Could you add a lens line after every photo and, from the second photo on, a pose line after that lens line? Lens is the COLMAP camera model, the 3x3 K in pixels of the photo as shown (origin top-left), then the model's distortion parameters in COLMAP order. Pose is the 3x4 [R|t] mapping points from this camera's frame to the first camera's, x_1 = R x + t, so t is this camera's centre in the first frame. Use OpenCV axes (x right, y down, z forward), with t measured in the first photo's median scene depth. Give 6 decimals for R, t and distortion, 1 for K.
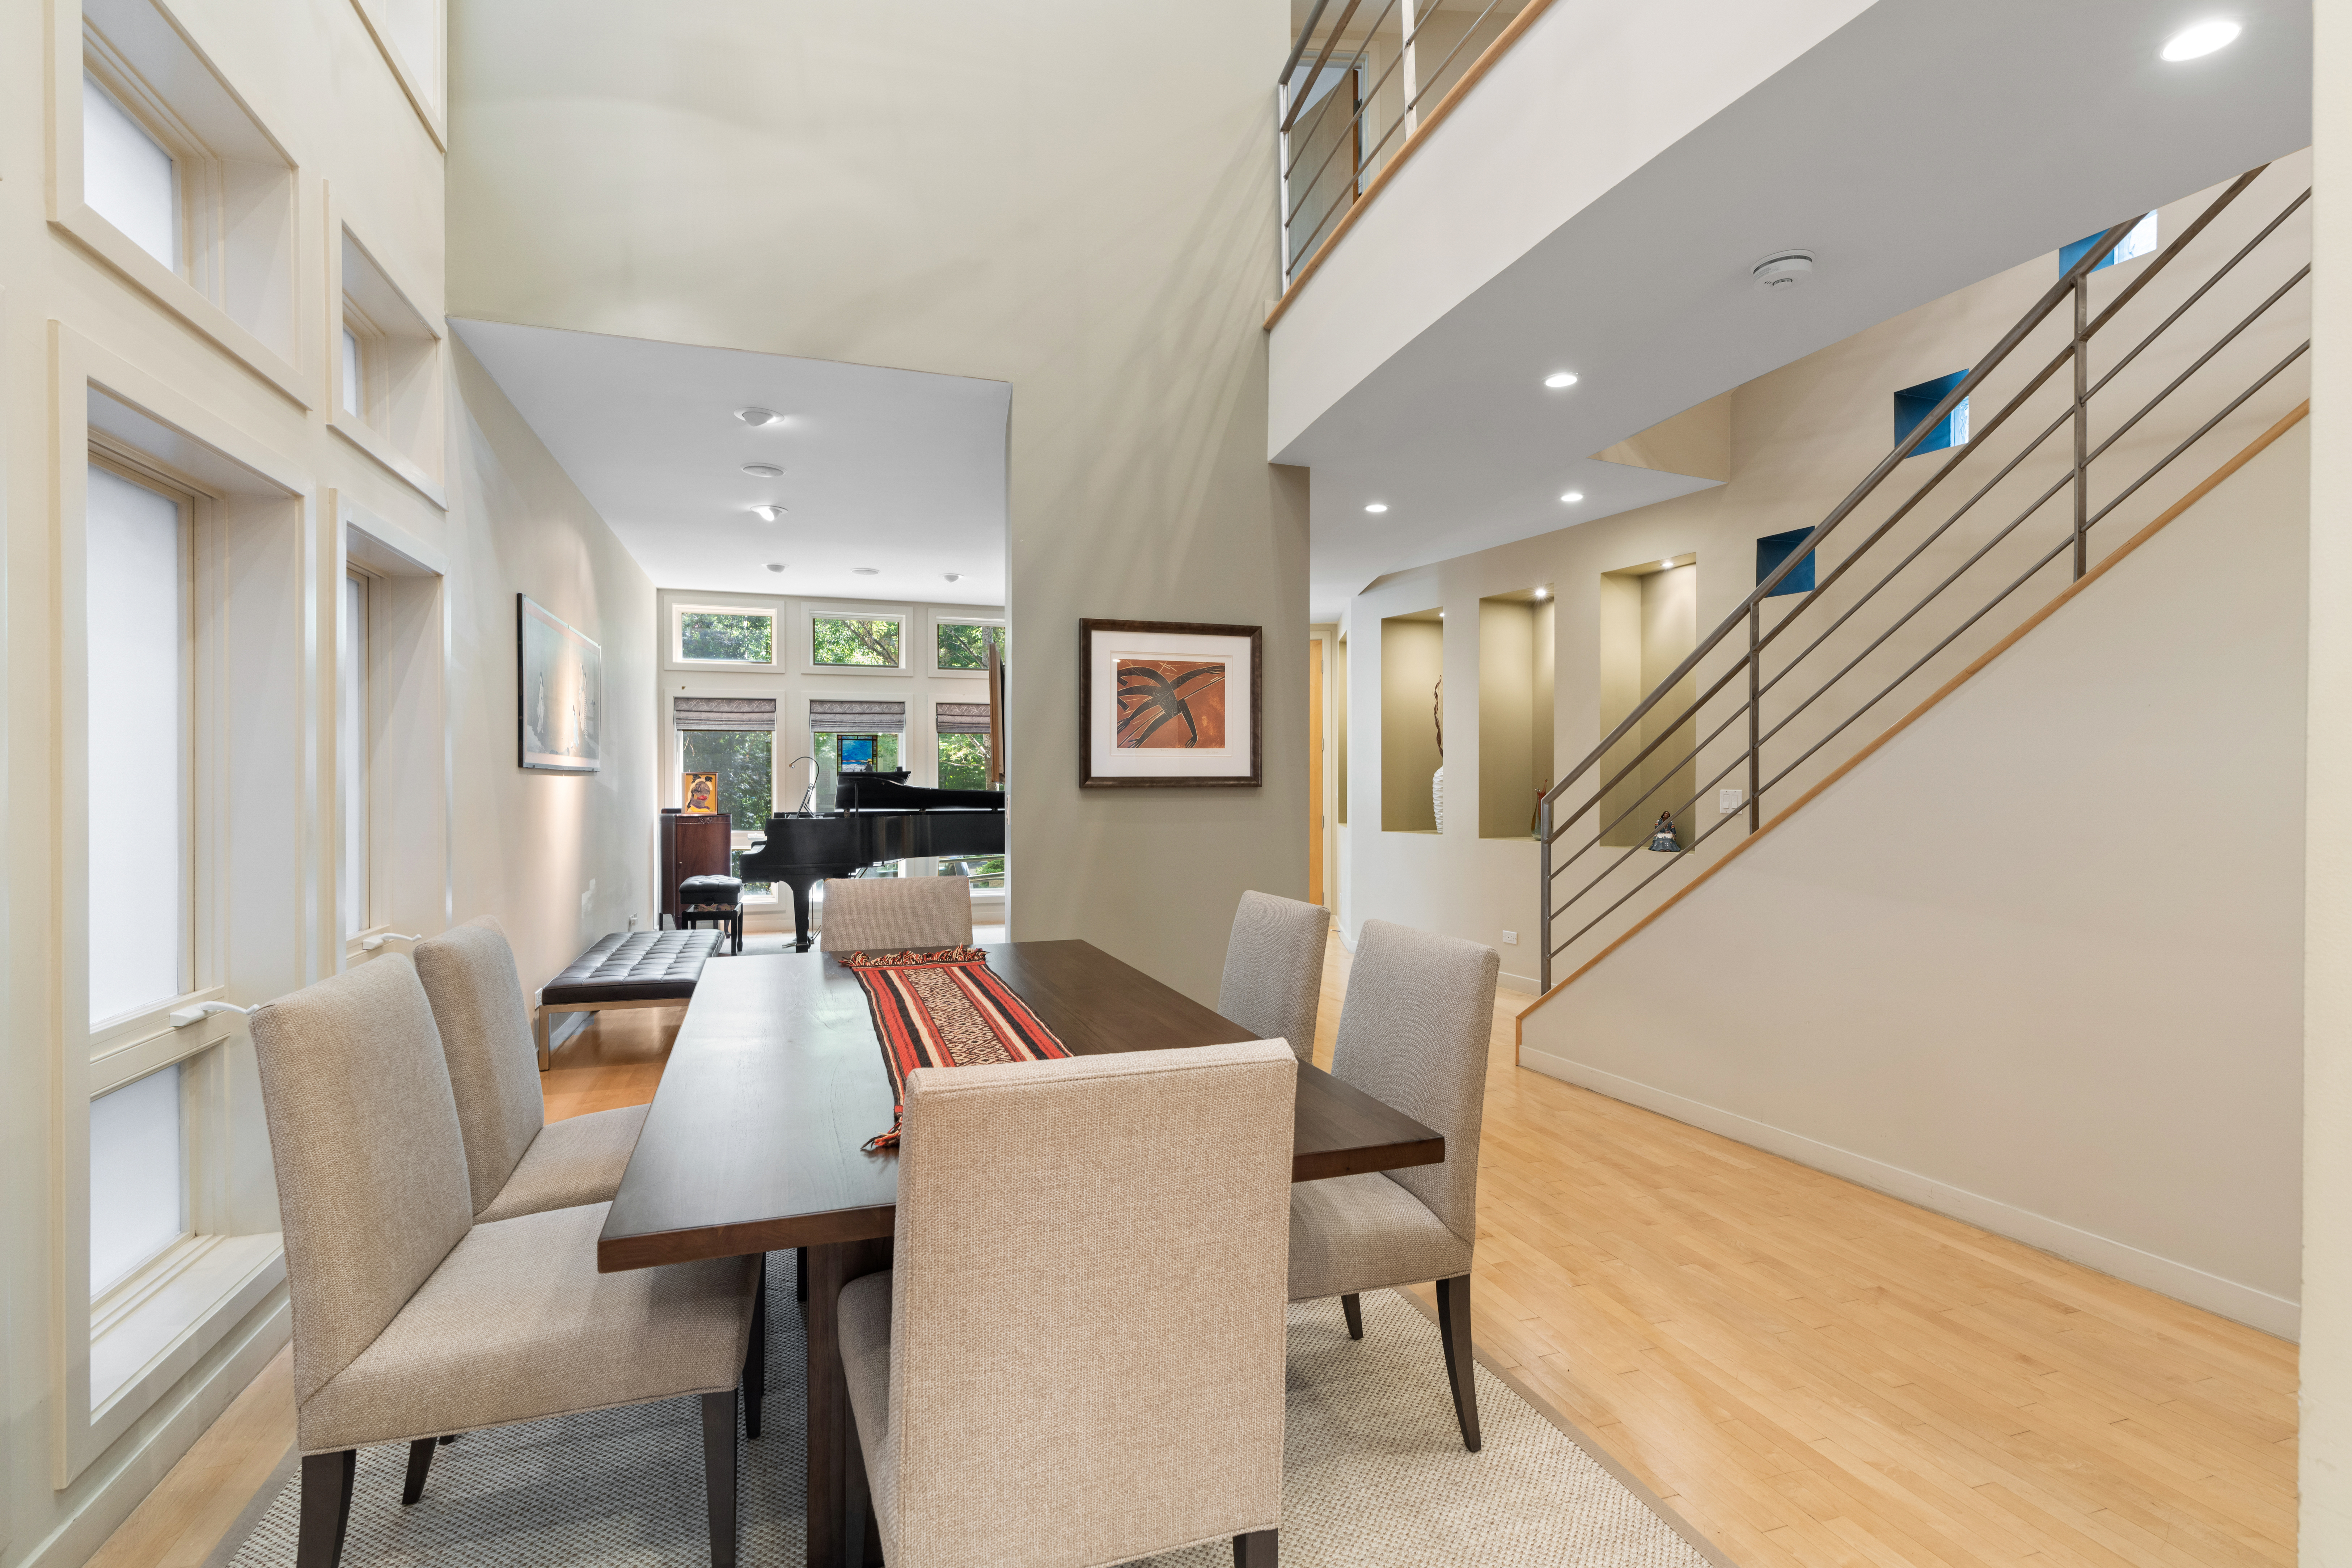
lens RADIAL K [[1123.6, 0, 1163.5], [0, 1123.6, 787.5], [0, 0, 1]] dist [-0.012446, 0.006214]
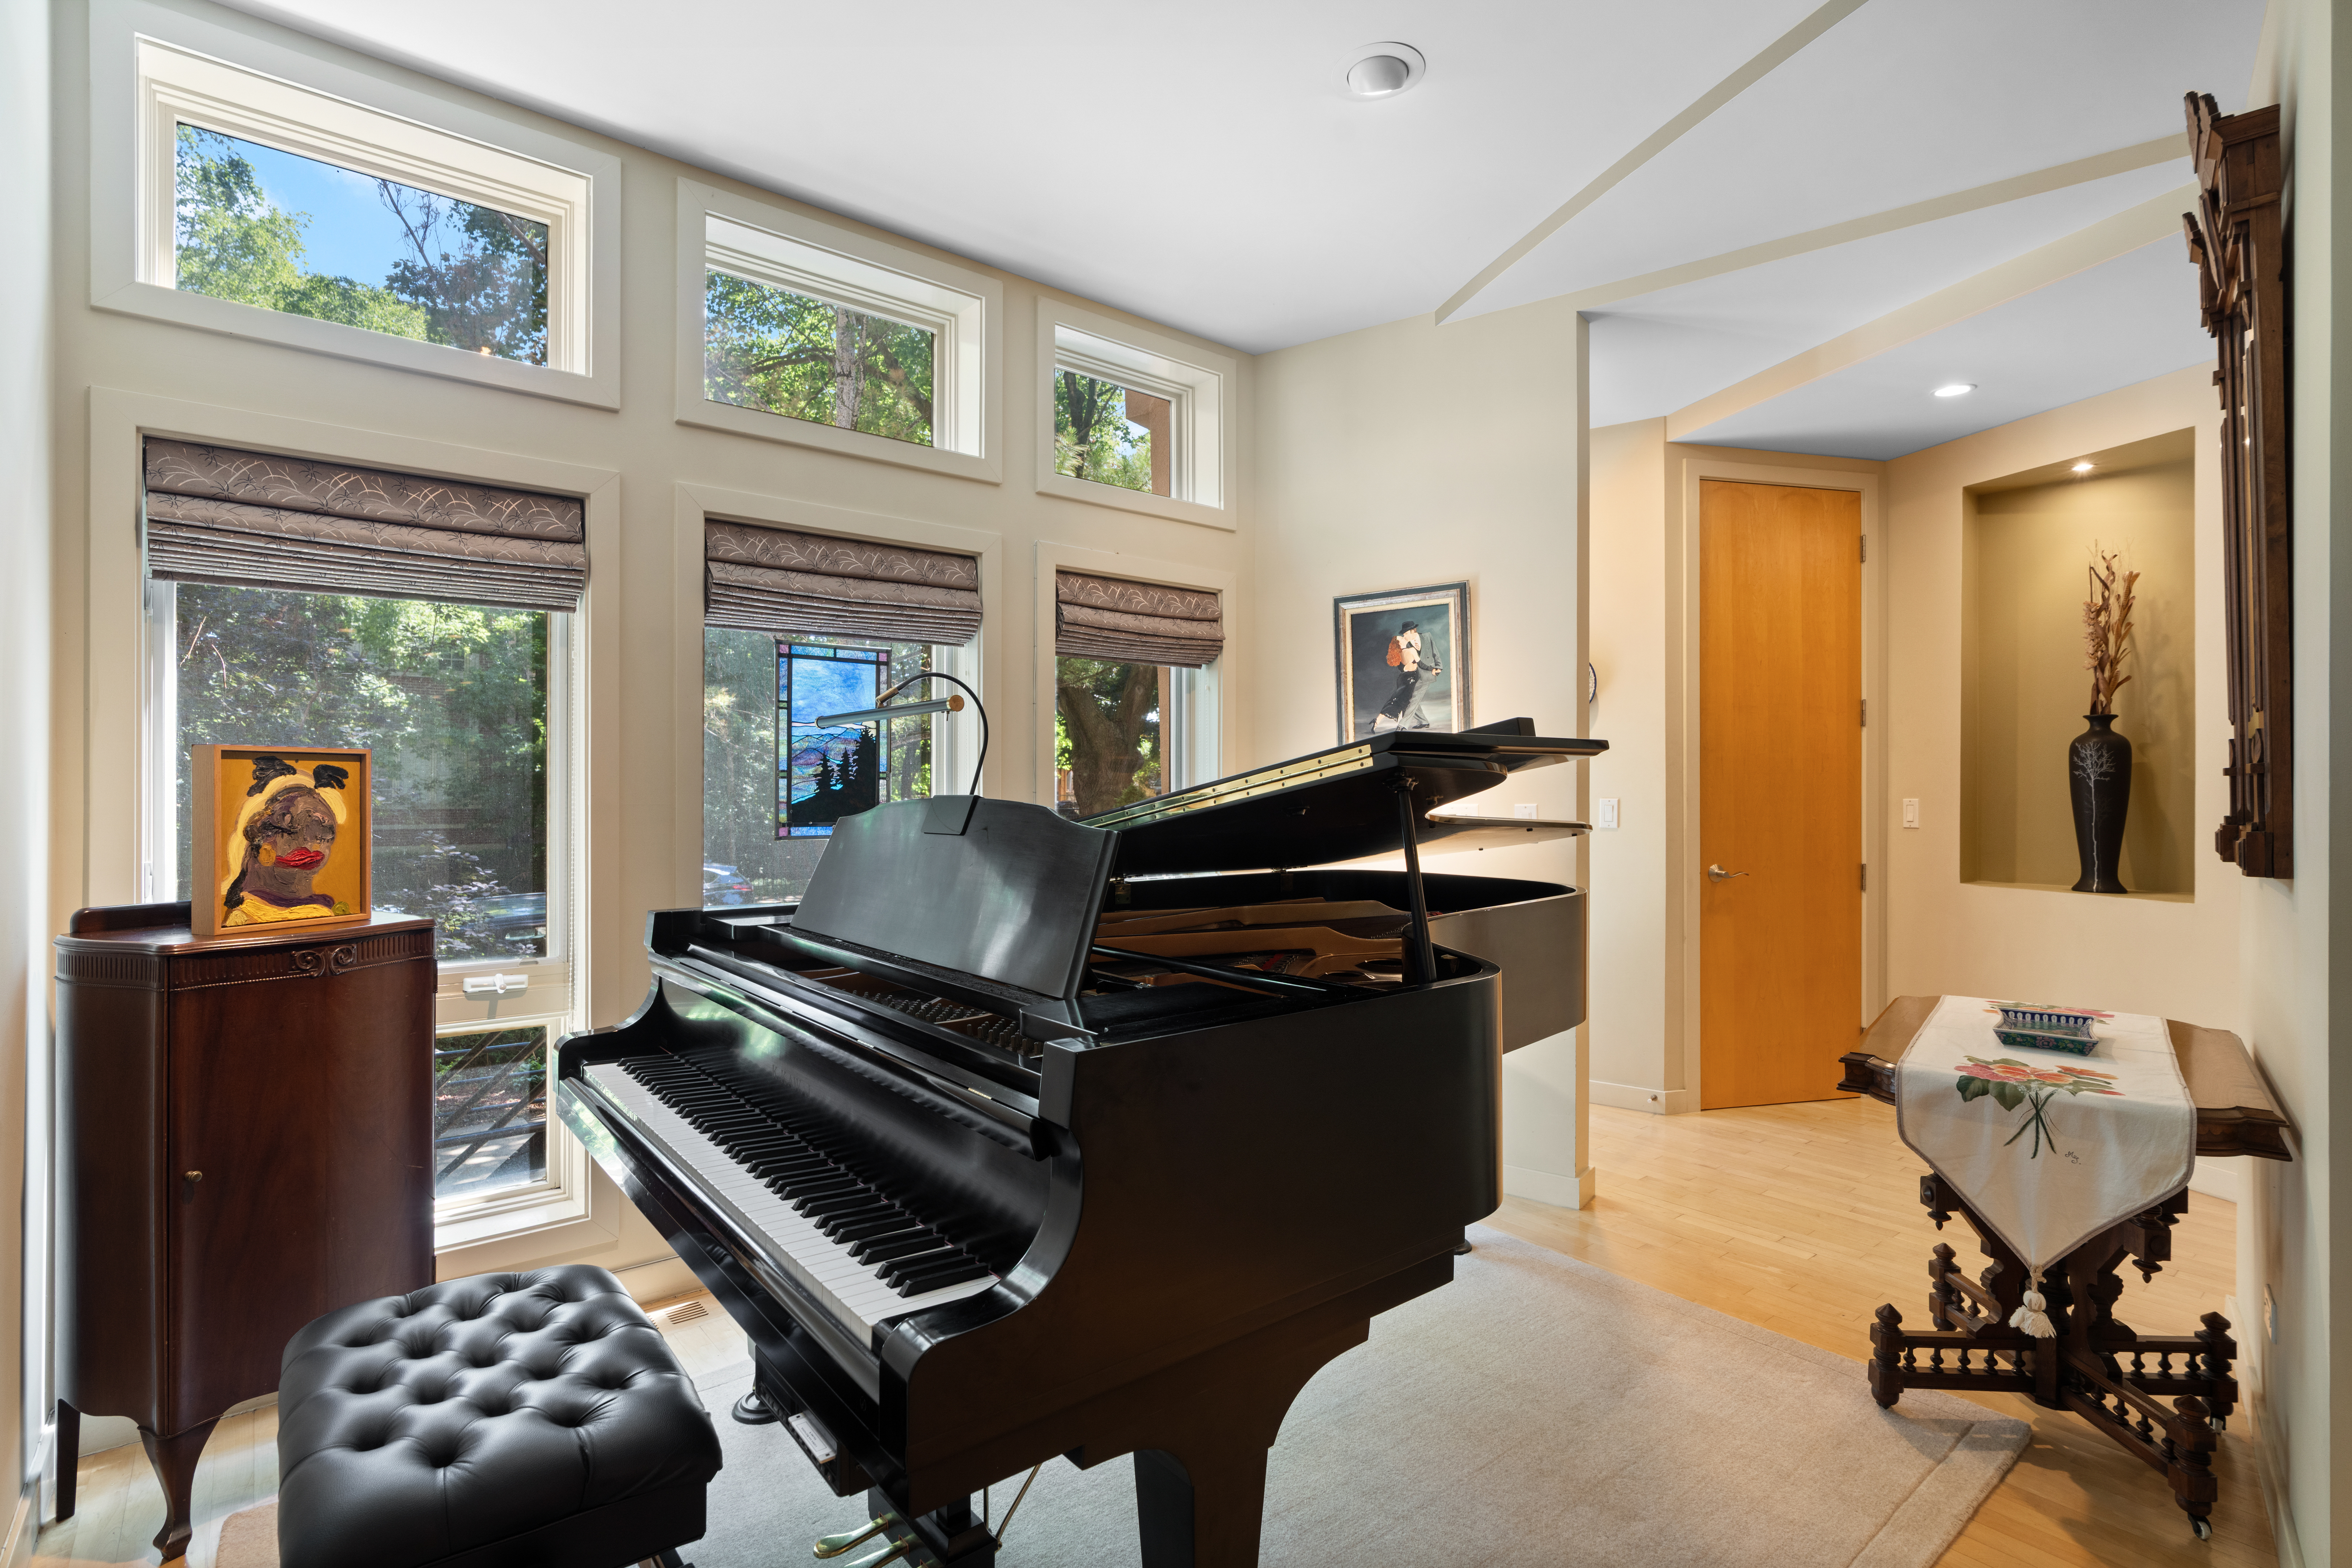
lens RADIAL K [[1123.6, 0, 1163.5], [0, 1123.6, 787.5], [0, 0, 1]] dist [-0.012446, 0.006214]
pose [[0.935626, 0.002910, 0.352981, -0.315942], [-0.001249, 0.999987, -0.004933, -0.004273], [-0.352991, 0.004174, 0.935617, 0.699544]]
